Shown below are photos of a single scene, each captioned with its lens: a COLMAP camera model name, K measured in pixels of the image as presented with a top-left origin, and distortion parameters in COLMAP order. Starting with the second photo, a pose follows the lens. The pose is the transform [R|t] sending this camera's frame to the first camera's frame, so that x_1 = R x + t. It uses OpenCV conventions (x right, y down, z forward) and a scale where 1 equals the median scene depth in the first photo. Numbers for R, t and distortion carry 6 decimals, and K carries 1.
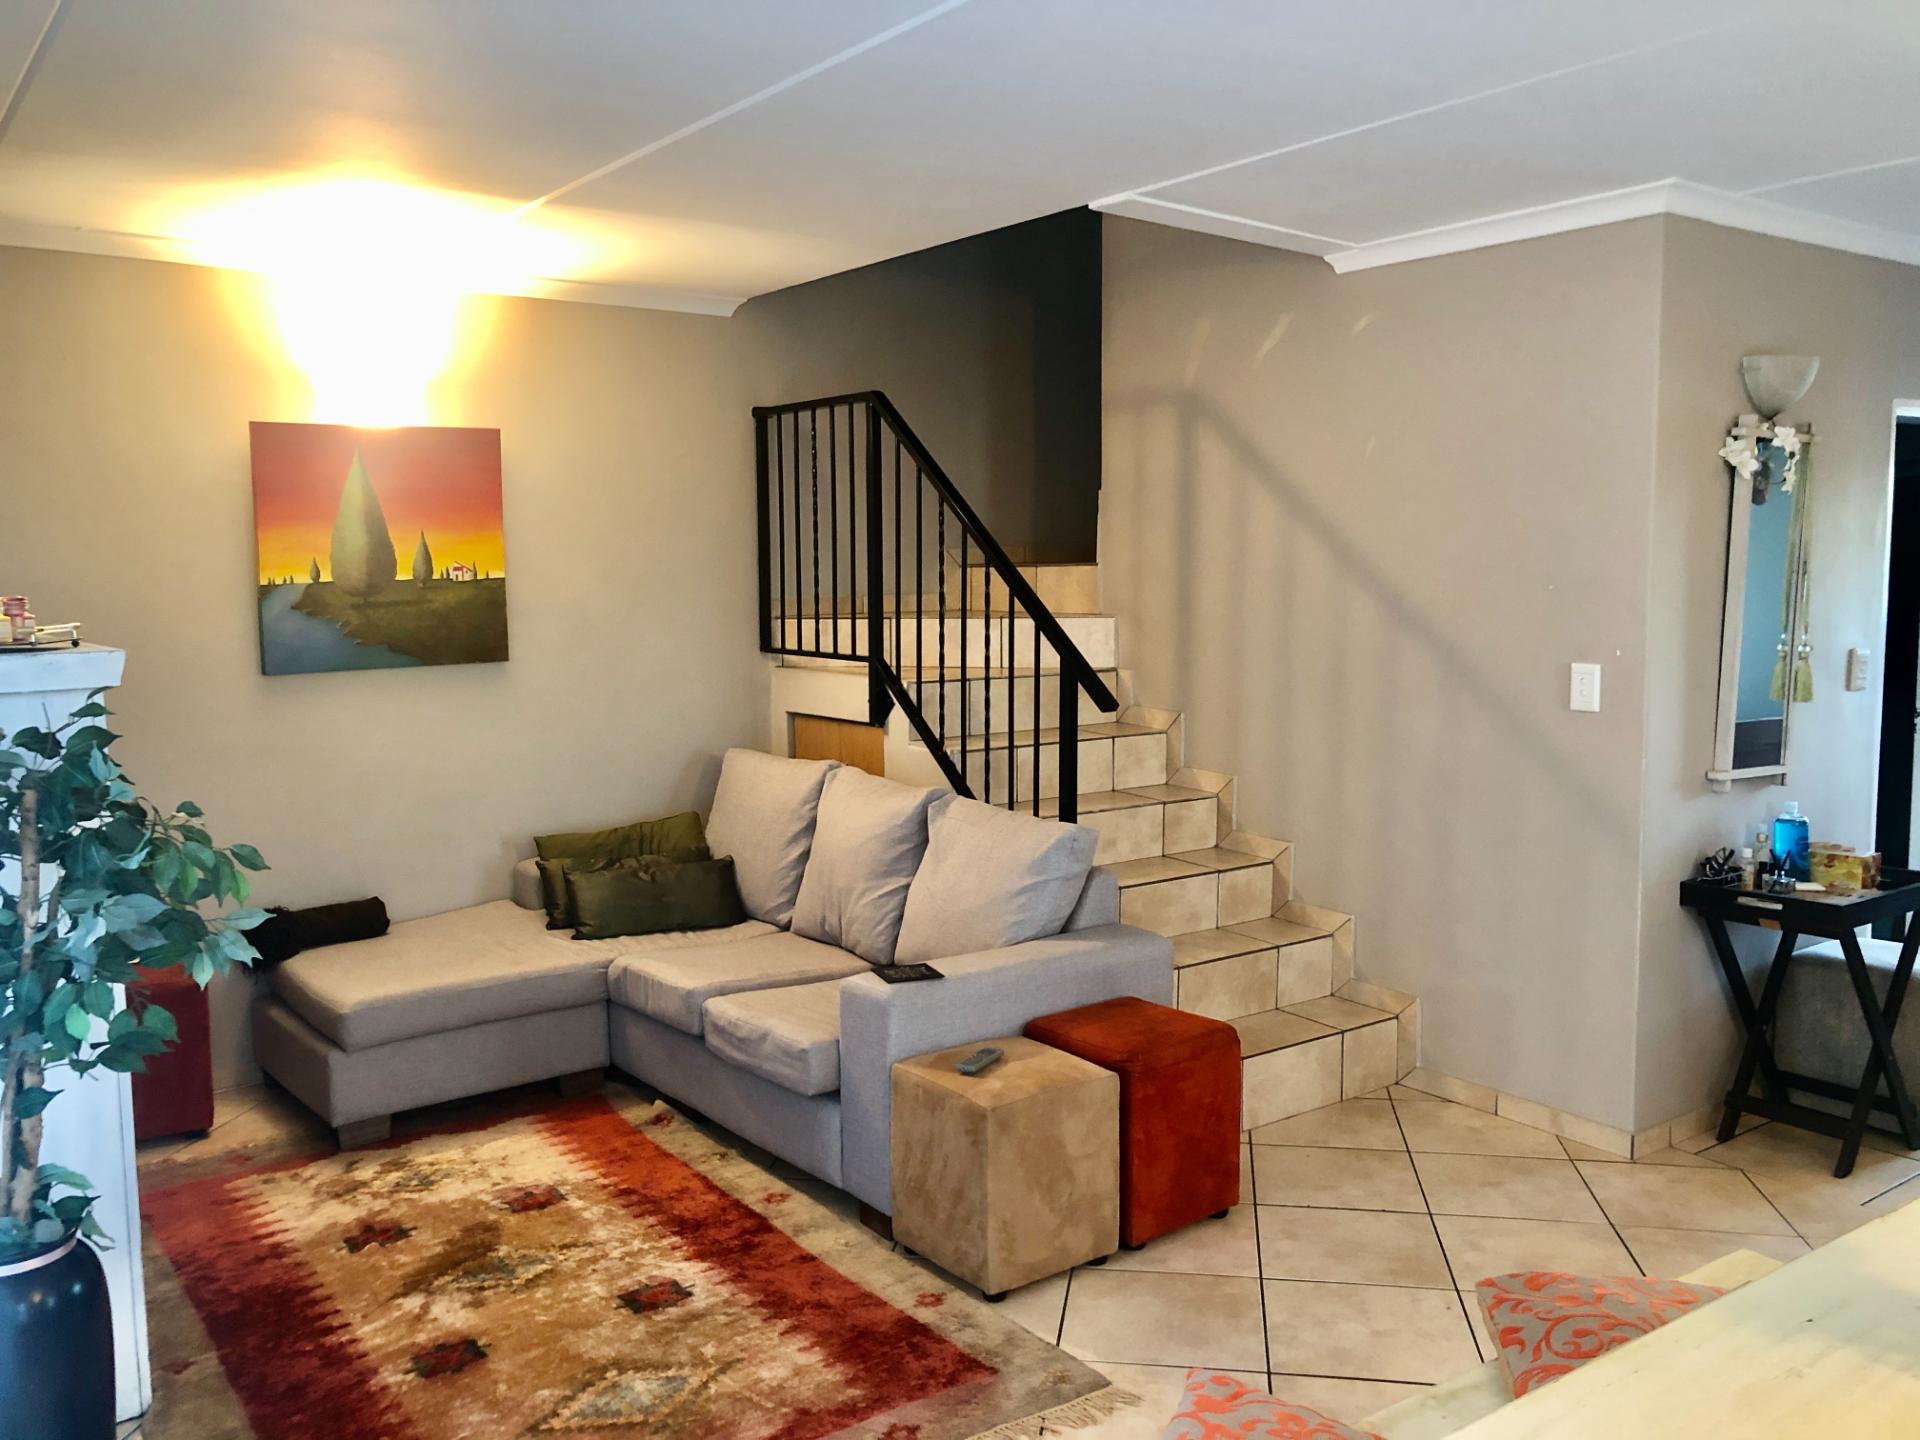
lens RADIAL K [[1581.9, 0, 958.0], [0, 1581.9, 727.2], [0, 0, 1]] dist [0.031664, -0.023197]
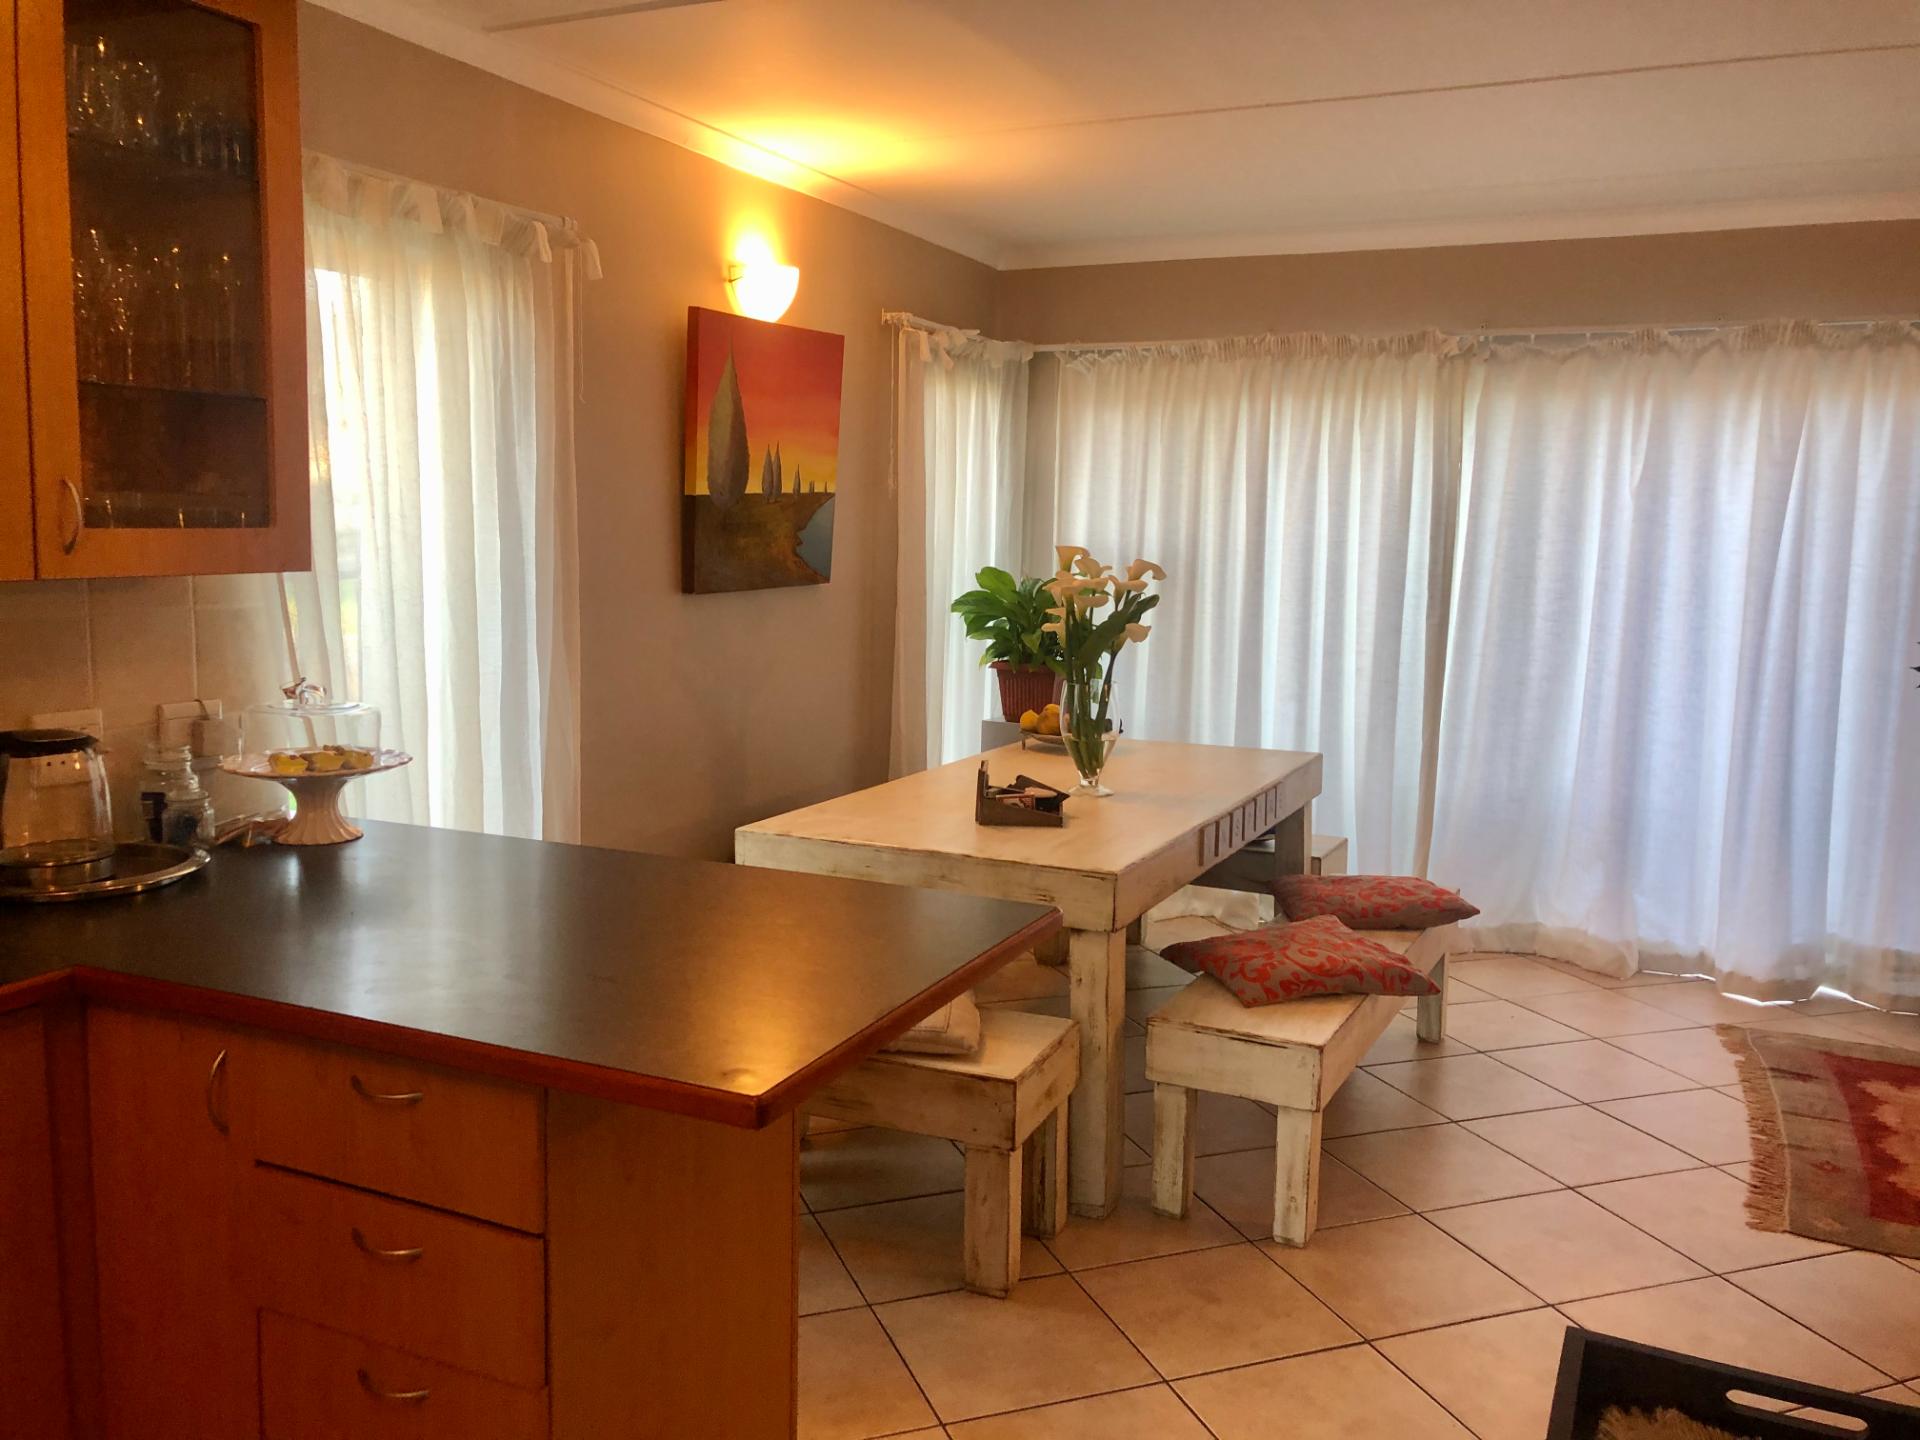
lens RADIAL K [[1581.9, 0, 972.1], [0, 1581.9, 725.9], [0, 0, 1]] dist [0.031664, -0.023197]
pose [[-0.878279, 0.052553, -0.475252, 0.643704], [-0.065599, 0.971300, 0.228634, -0.328217], [0.473627, 0.231981, -0.849625, 3.413052]]
